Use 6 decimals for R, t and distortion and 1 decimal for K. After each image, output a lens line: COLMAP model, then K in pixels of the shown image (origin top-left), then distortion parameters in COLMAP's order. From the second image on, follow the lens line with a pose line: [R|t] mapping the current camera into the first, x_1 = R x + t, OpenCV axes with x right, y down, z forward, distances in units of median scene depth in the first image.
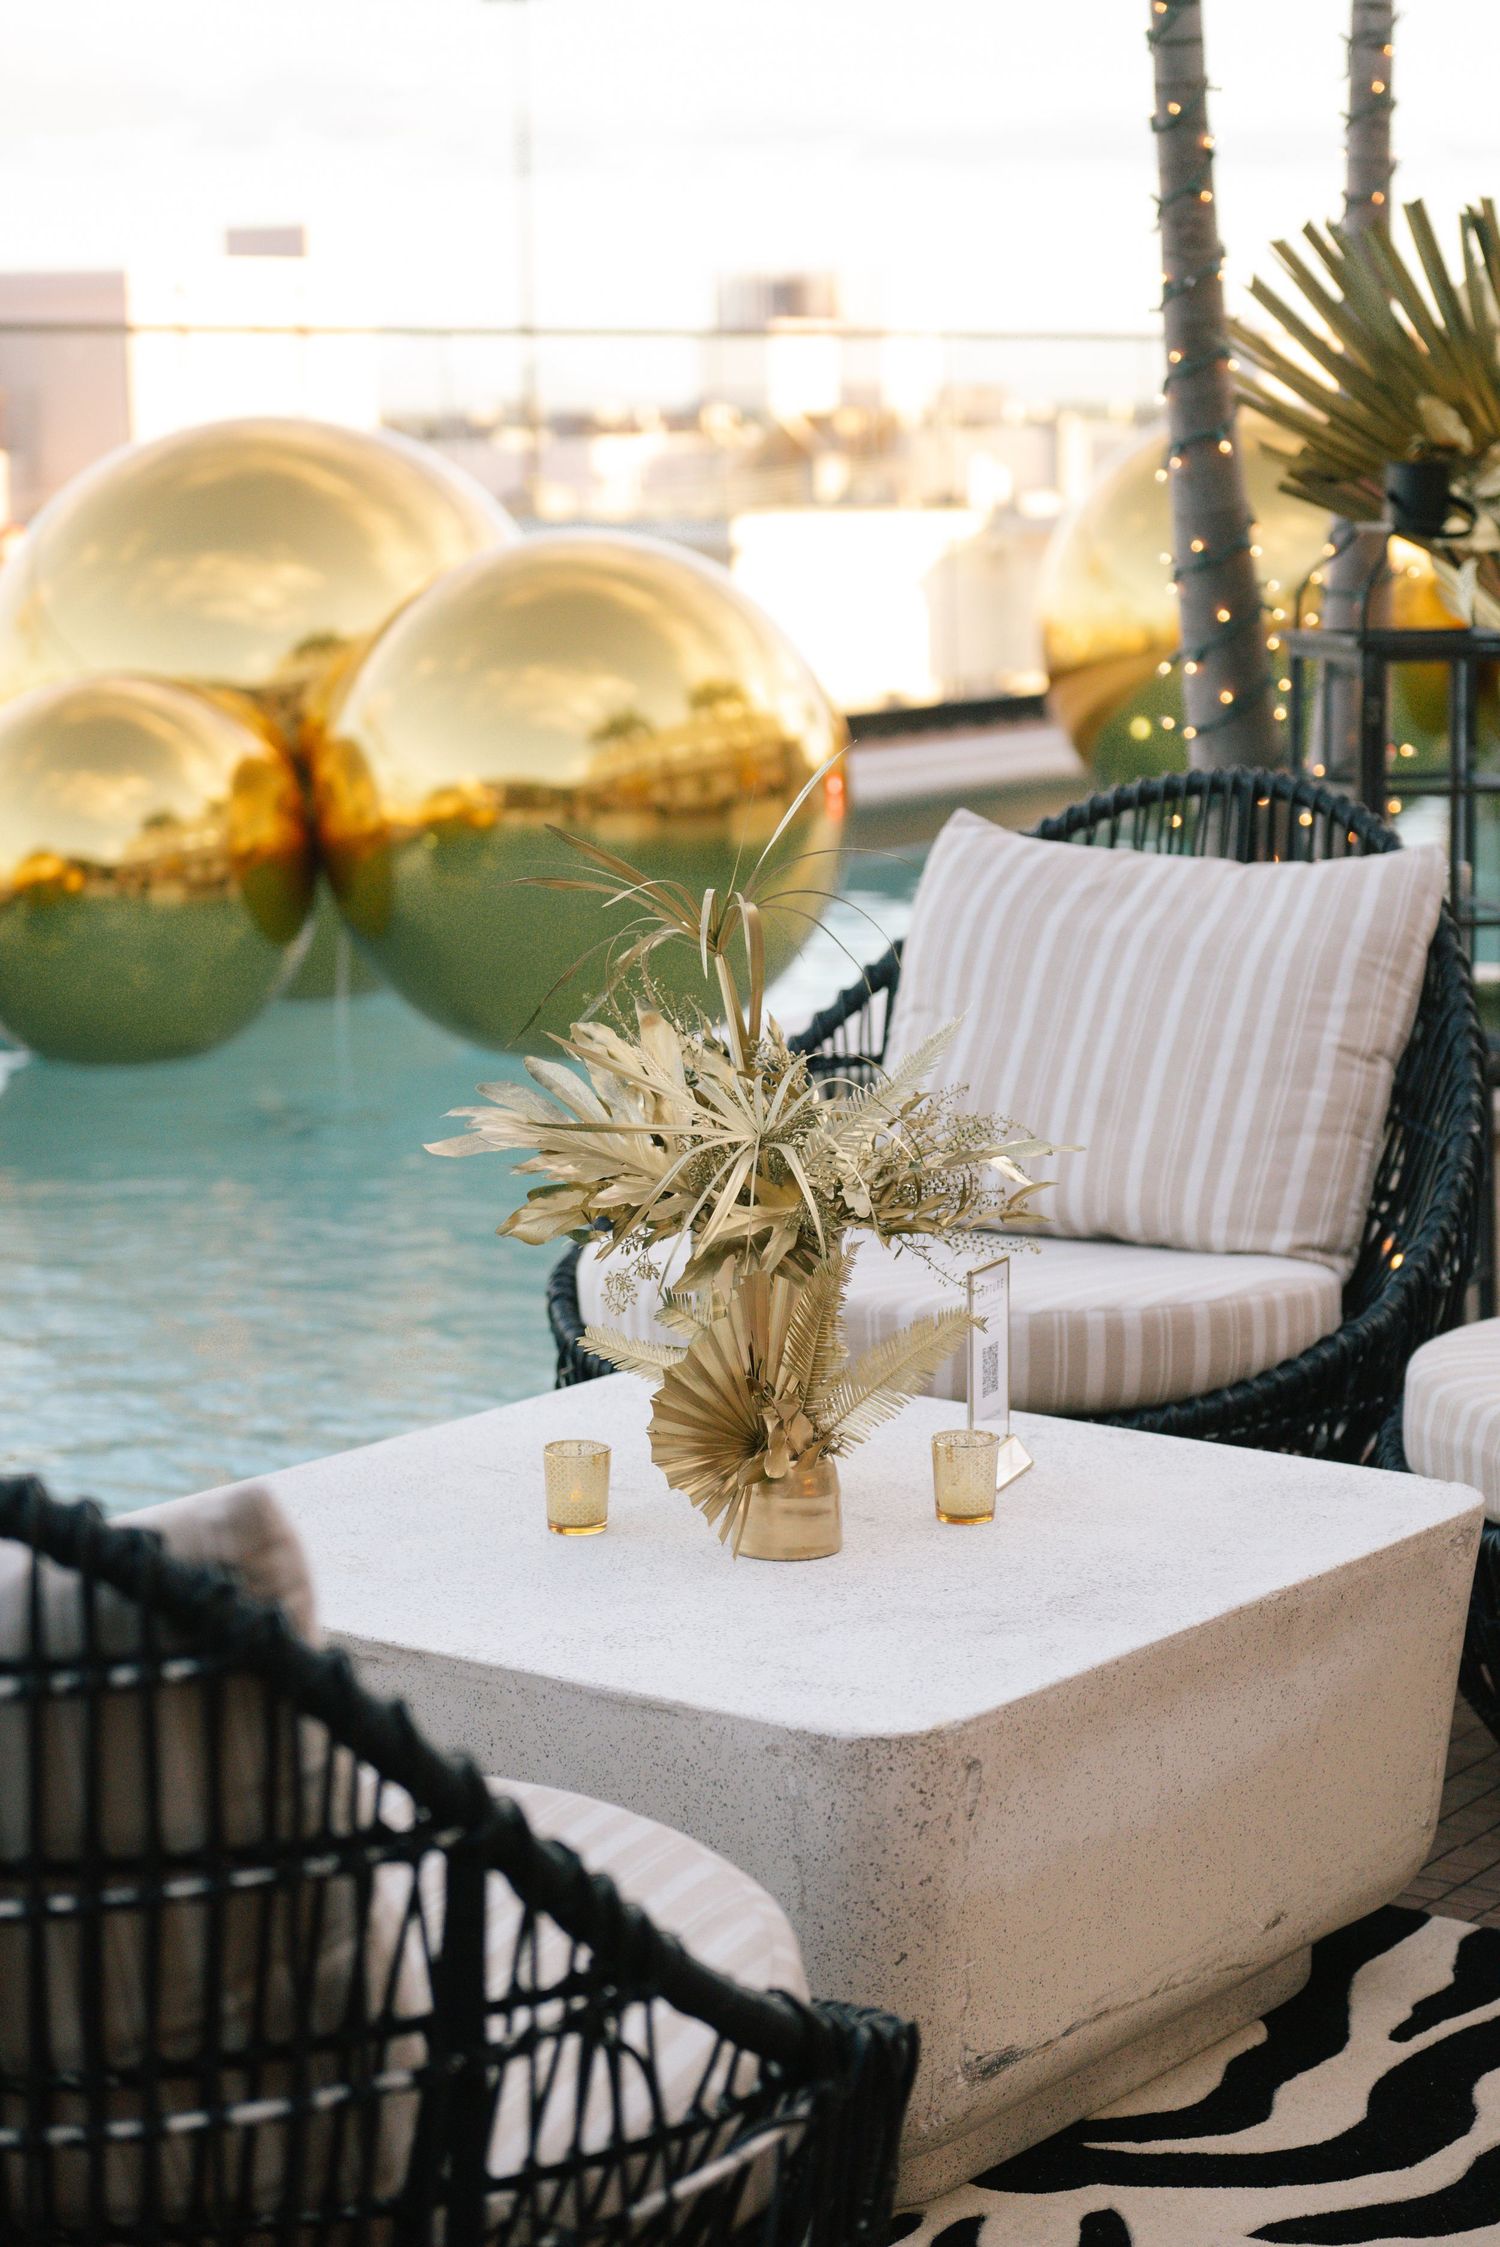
lens RADIAL K [[4429.3, 0, 750.0], [0, 4429.3, 1123.5], [0, 0, 1]] dist [0.000356, 0.055723]
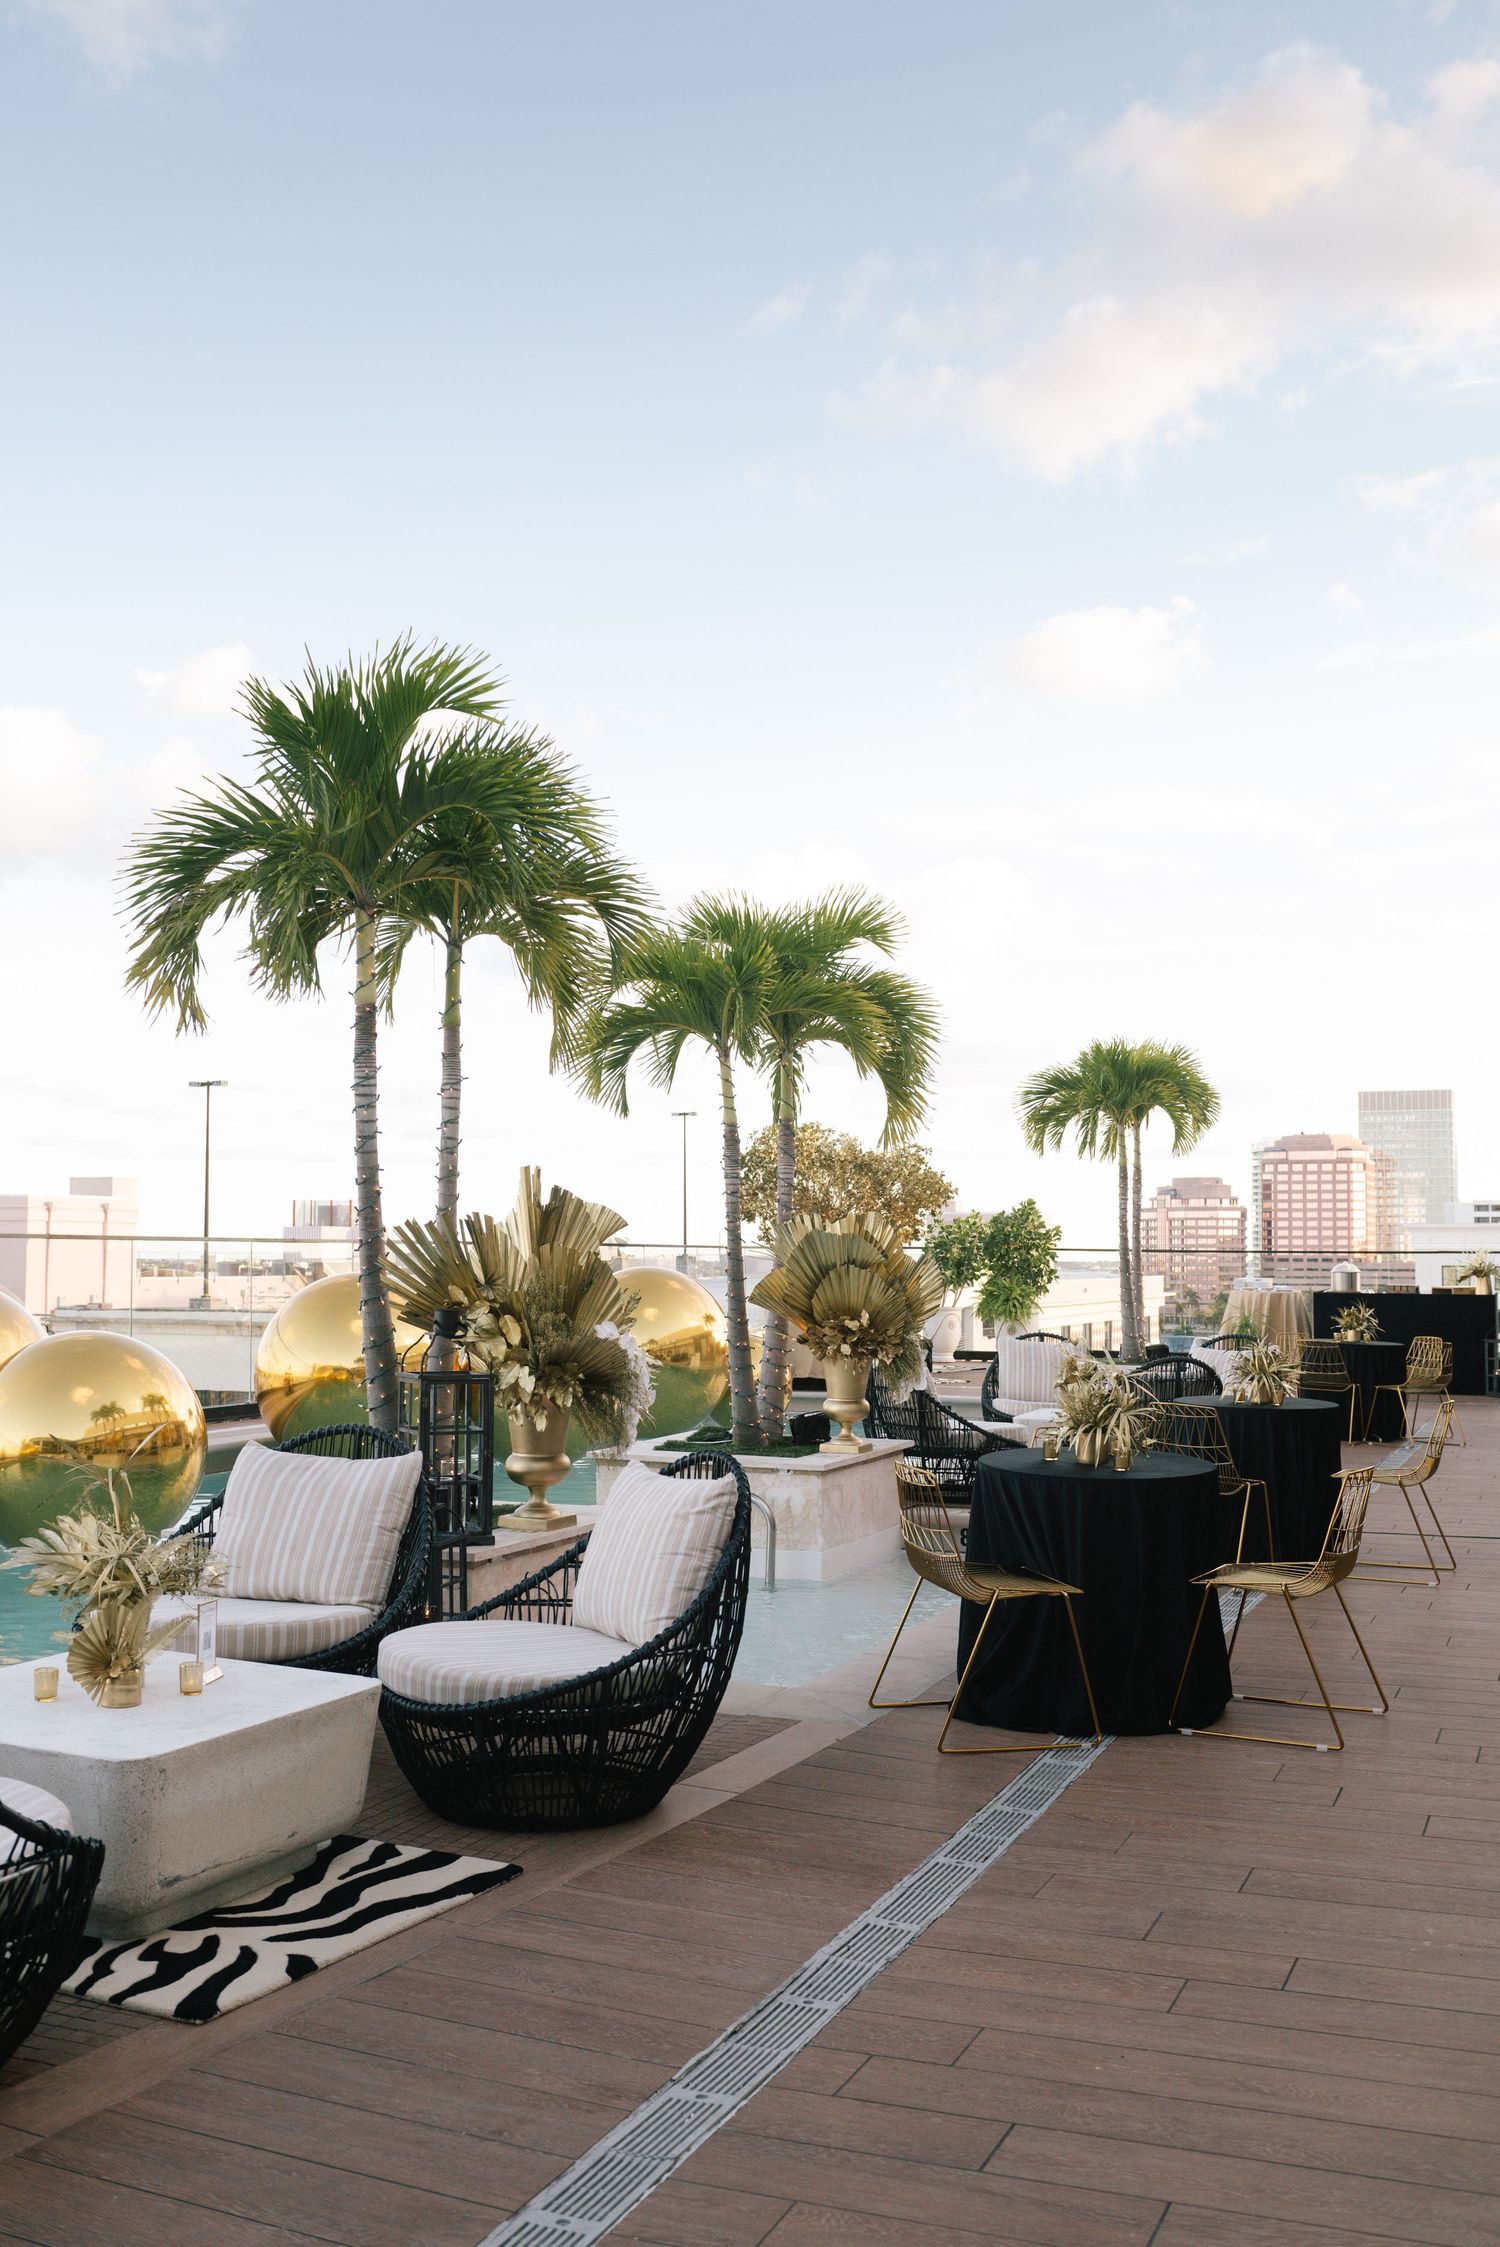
lens RADIAL K [[1962.5, 0, 750.0], [0, 1962.5, 1123.5], [0, 0, 1]] dist [-0.067722, 0.001052]
pose [[0.977173, 0.026868, 0.210741, 0.098090], [0.022002, 0.973838, -0.226177, 0.018204], [-0.211305, 0.225650, 0.951016, -0.252317]]
